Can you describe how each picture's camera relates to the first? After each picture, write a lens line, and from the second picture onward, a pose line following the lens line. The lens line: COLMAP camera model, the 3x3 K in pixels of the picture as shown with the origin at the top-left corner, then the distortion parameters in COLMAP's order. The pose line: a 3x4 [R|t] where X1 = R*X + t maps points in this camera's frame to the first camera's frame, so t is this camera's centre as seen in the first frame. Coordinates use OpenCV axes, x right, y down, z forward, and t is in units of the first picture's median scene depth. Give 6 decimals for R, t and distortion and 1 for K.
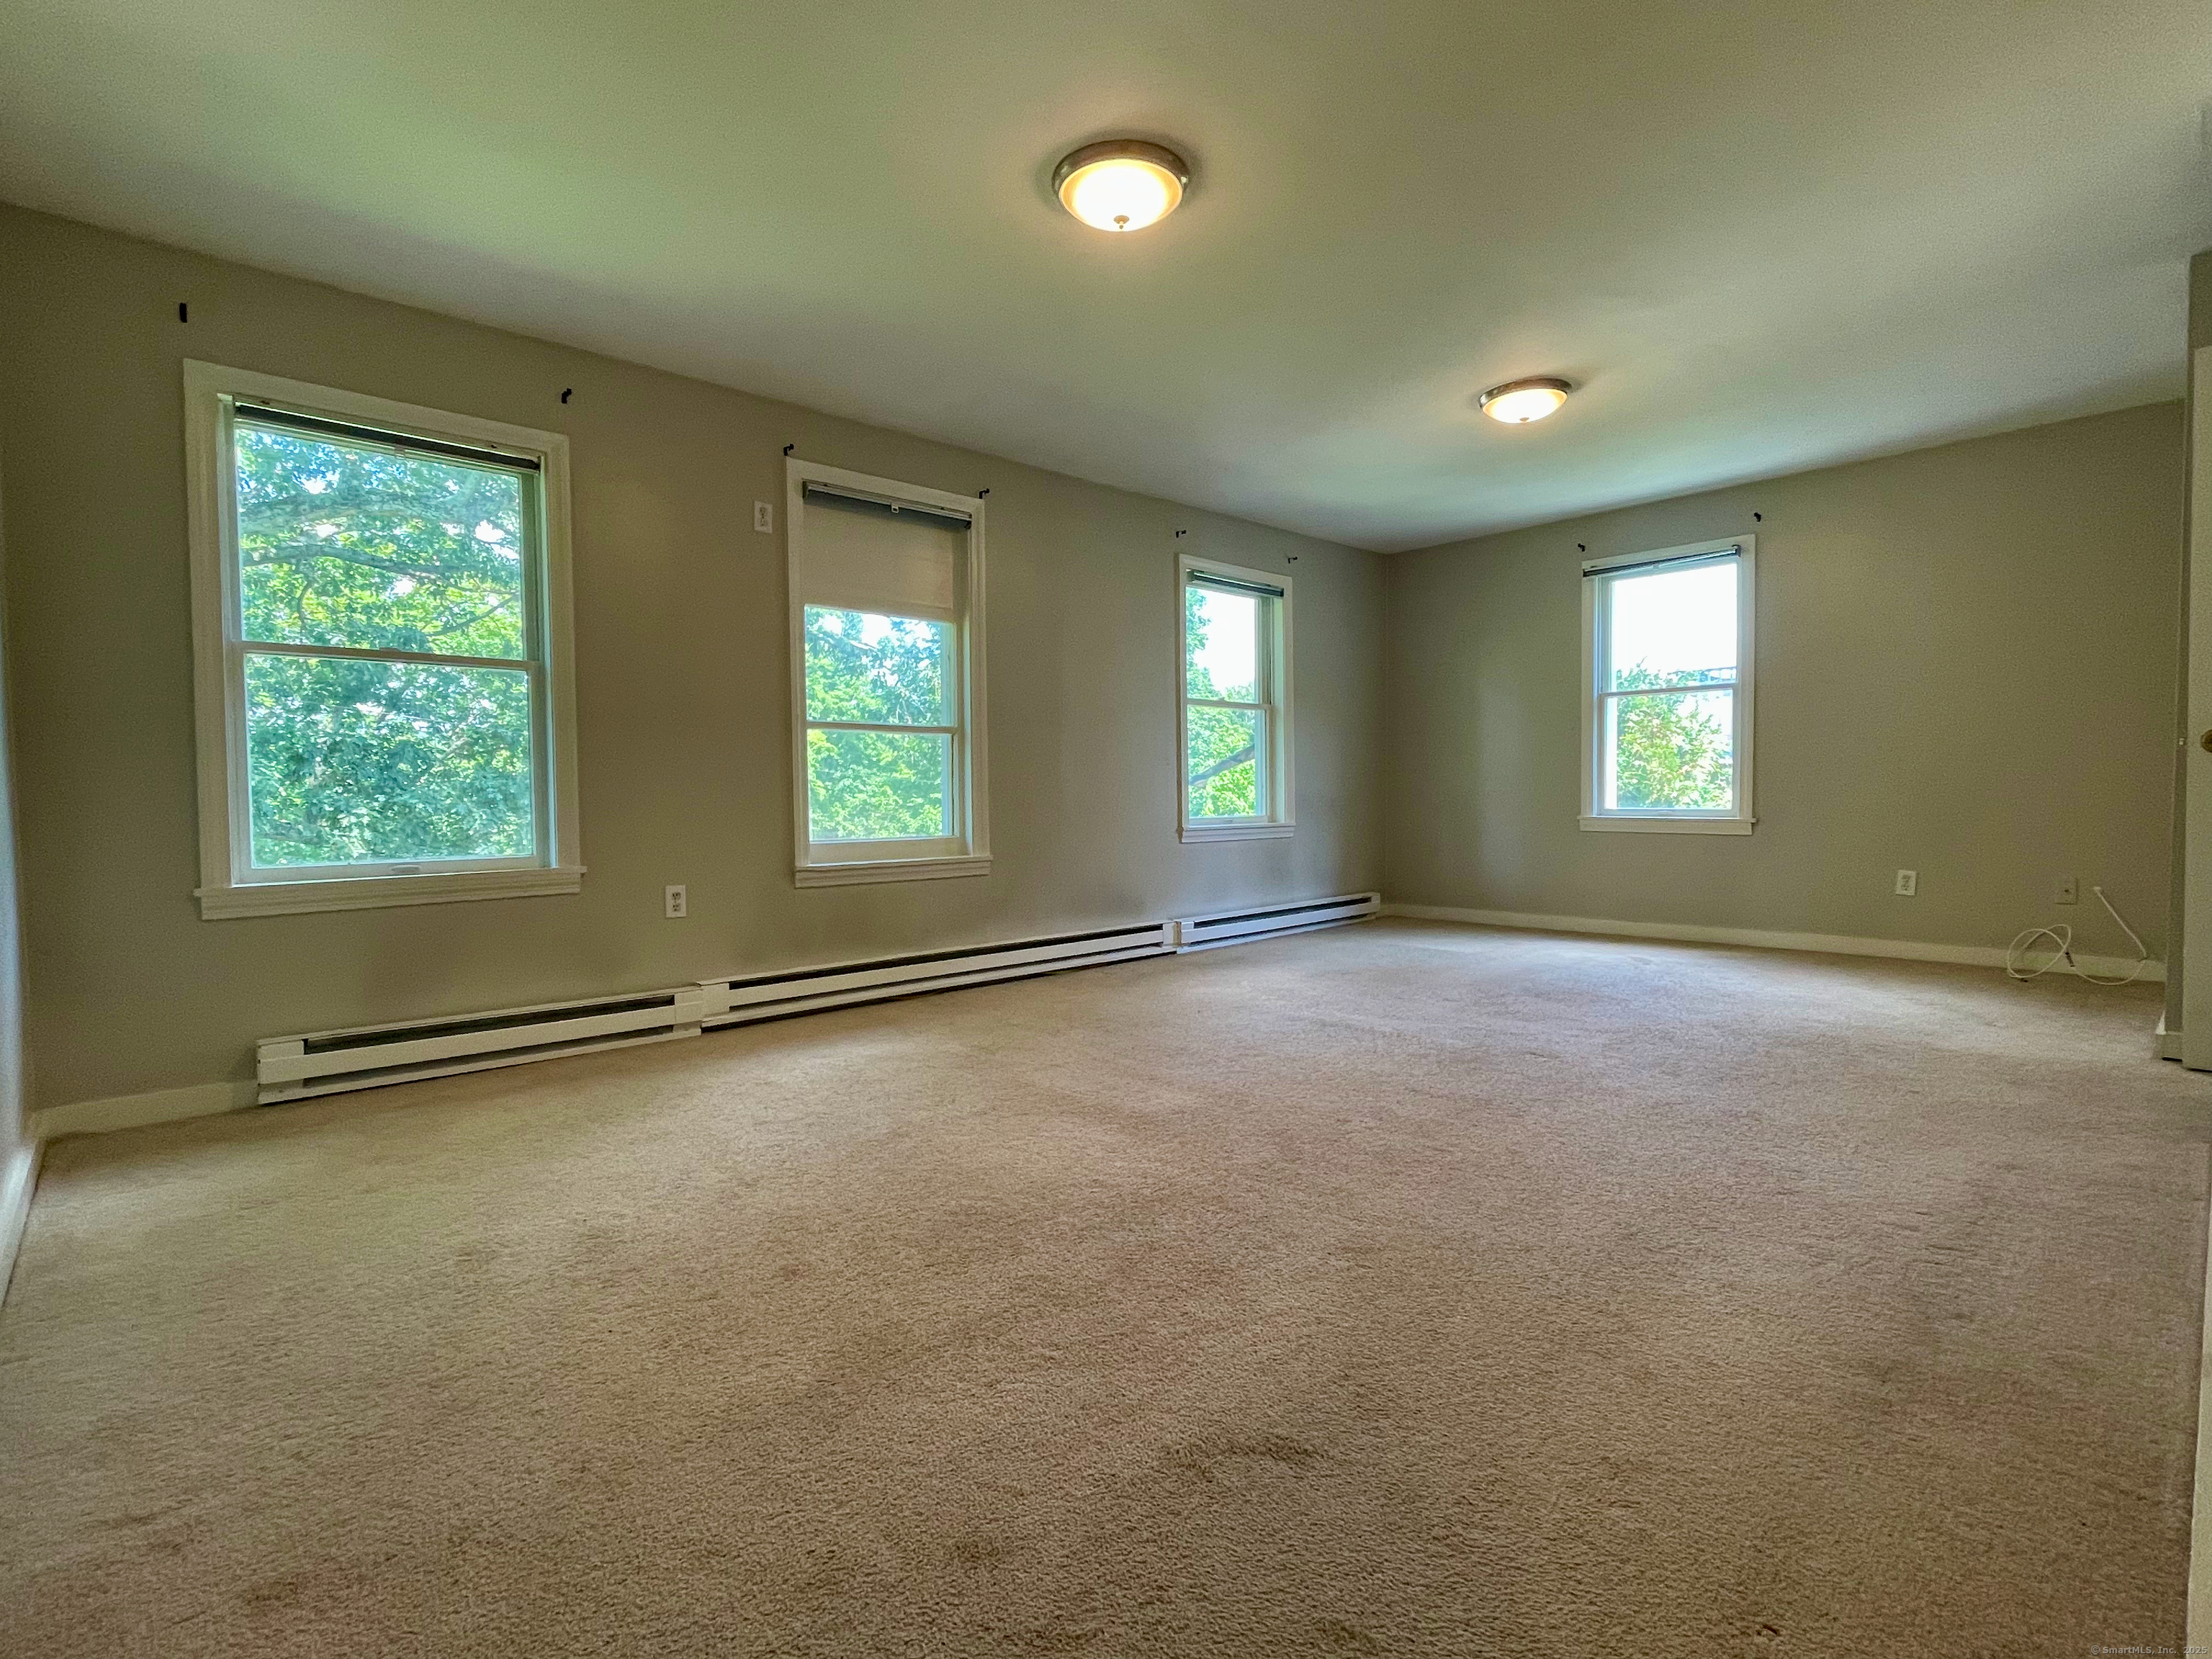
lens RADIAL K [[1046.8, 0, 1097.4], [0, 1046.8, 824.0], [0, 0, 1]] dist [-0.001677, -0.000812]
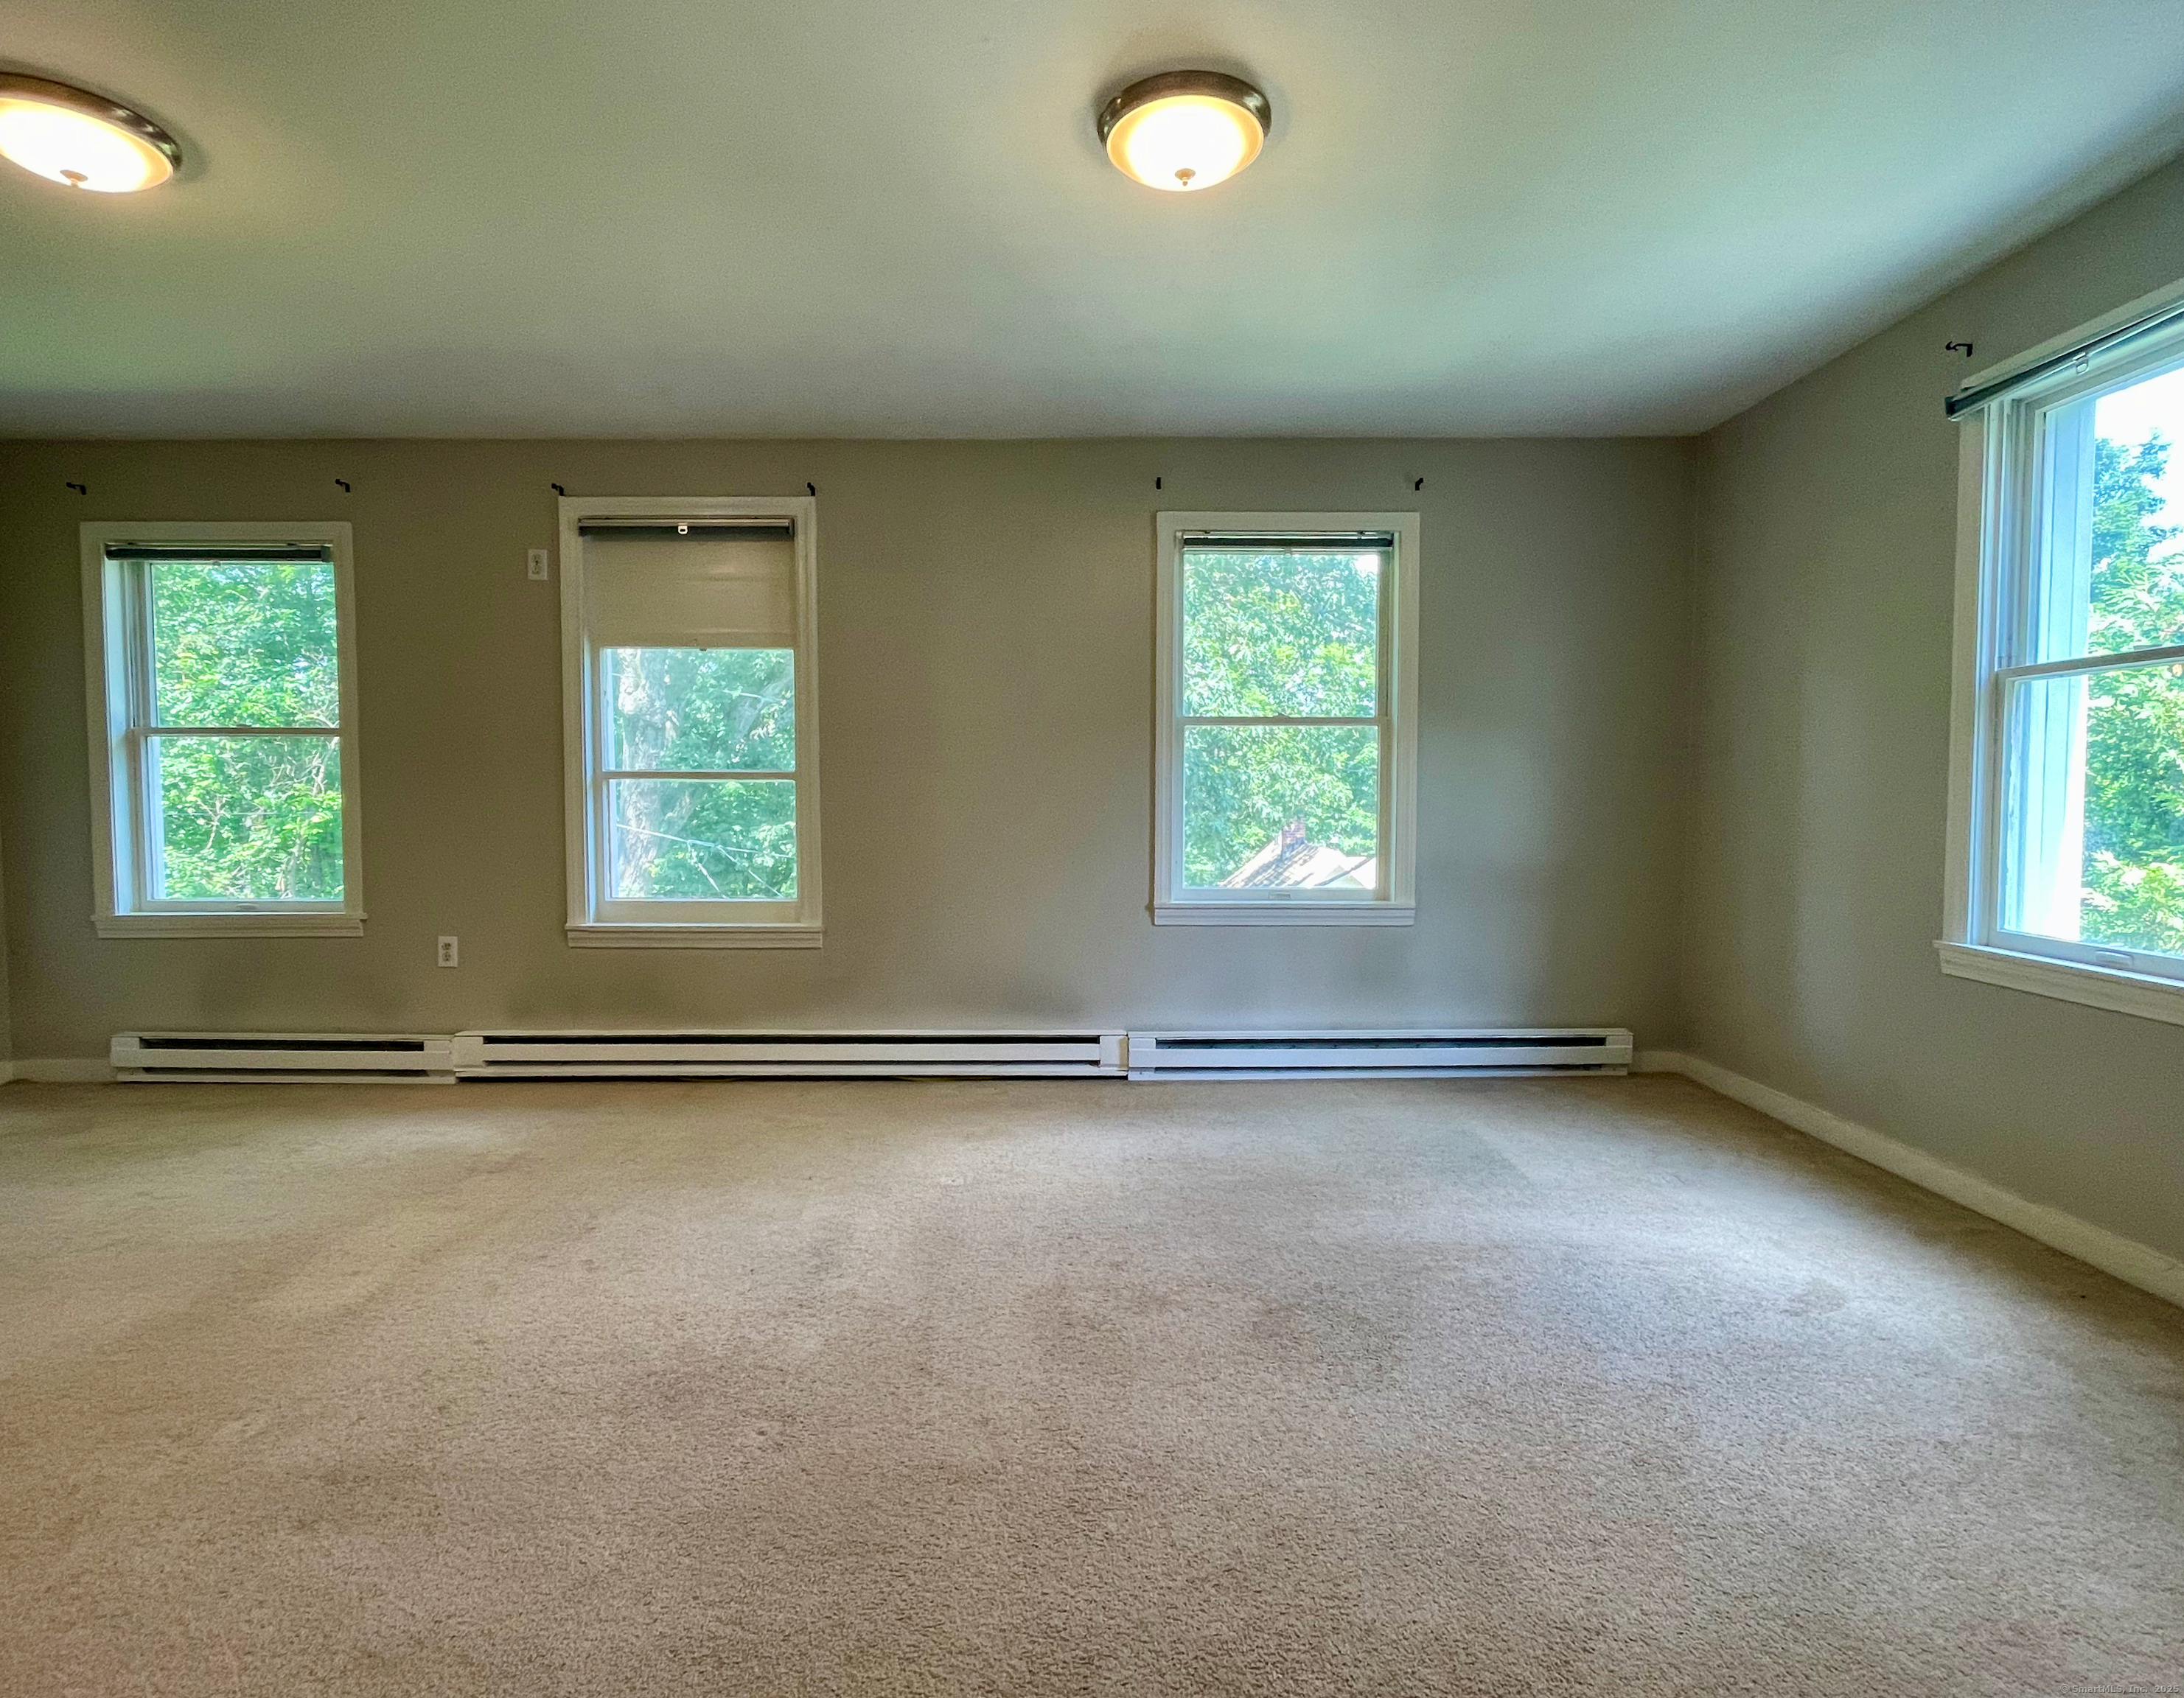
lens RADIAL K [[1074.3, 0, 1106.1], [0, 1074.3, 855.9], [0, 0, 1]] dist [-0.006078, 0.000068]
pose [[0.744985, 0.040611, -0.665843, 0.702262], [-0.029435, 0.999174, 0.028008, -0.062467], [0.666431, -0.001266, 0.745566, 0.572144]]
